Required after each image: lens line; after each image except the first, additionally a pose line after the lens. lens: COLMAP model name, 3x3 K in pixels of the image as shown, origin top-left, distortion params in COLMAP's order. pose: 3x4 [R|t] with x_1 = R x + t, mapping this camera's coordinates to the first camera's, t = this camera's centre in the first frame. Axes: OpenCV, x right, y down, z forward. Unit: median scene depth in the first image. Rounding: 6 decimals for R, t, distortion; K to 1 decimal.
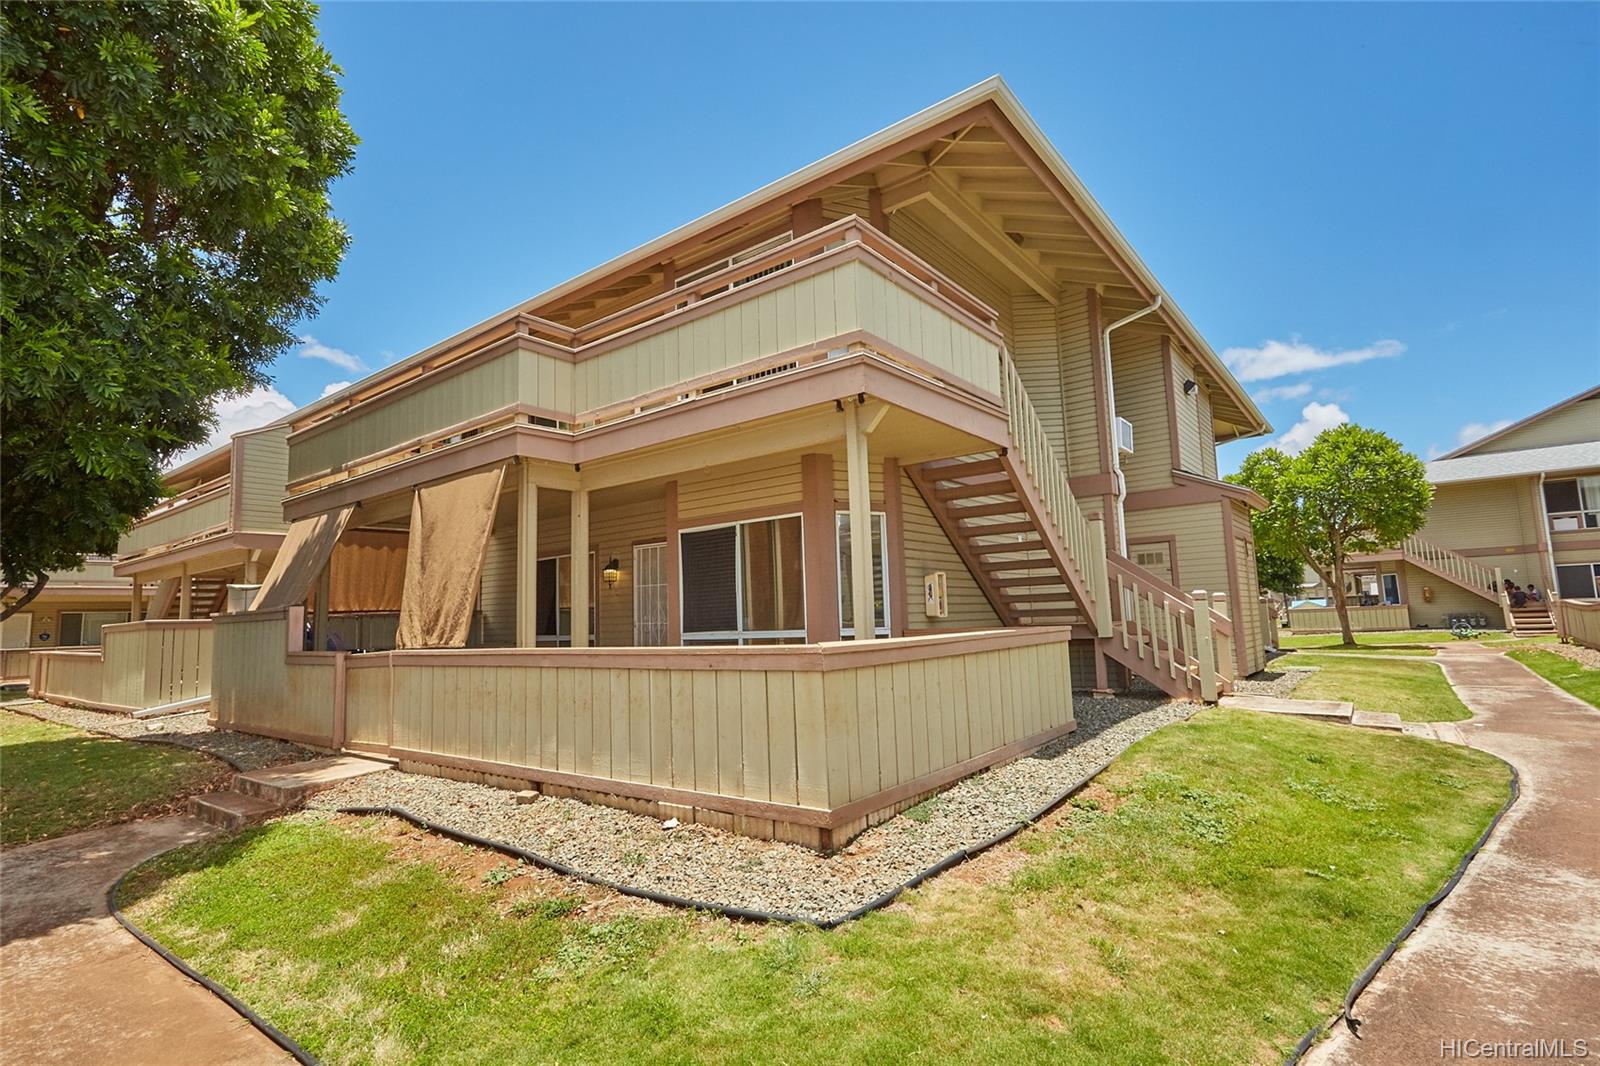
lens RADIAL K [[770.0, 0, 800.0], [0, 770.0, 533.0], [0, 0, 1]] dist [0.001992, 0.000455]
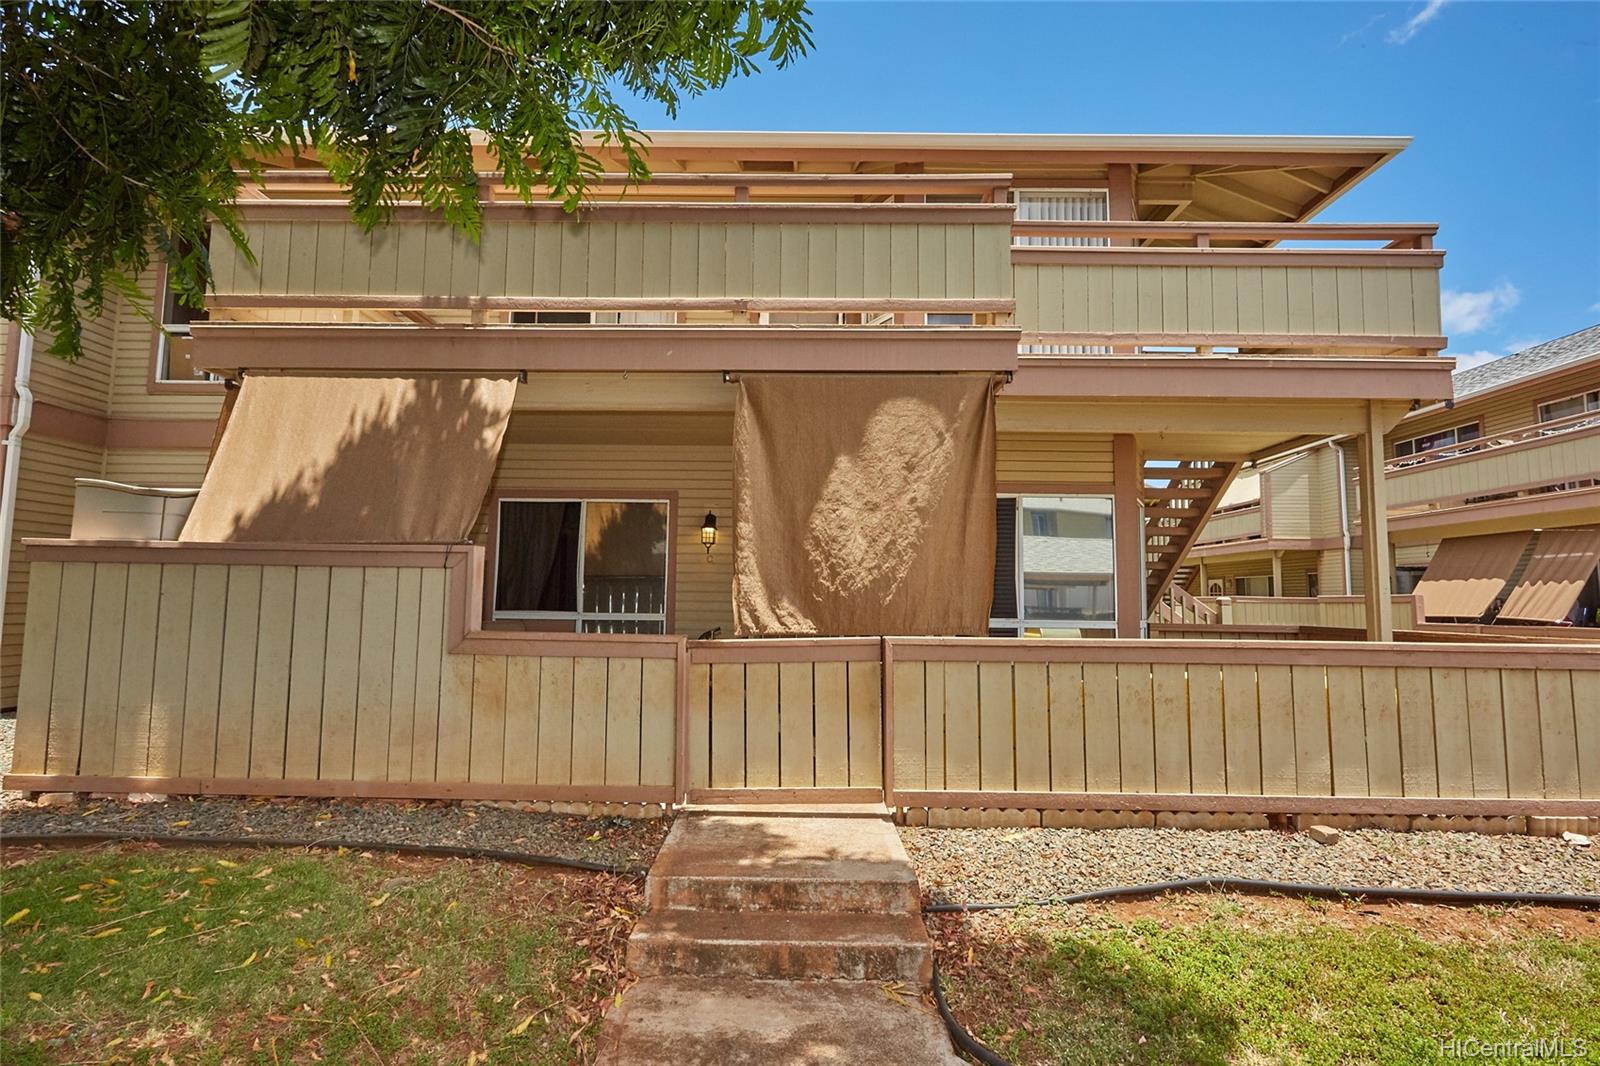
lens RADIAL K [[770.0, 0, 800.0], [0, 770.0, 533.0], [0, 0, 1]] dist [0.001992, 0.000455]
pose [[0.796840, 0.096918, 0.596366, -1.020235], [-0.107374, 0.994054, -0.018079, 0.092045], [-0.594572, -0.049628, 0.802509, 0.572758]]
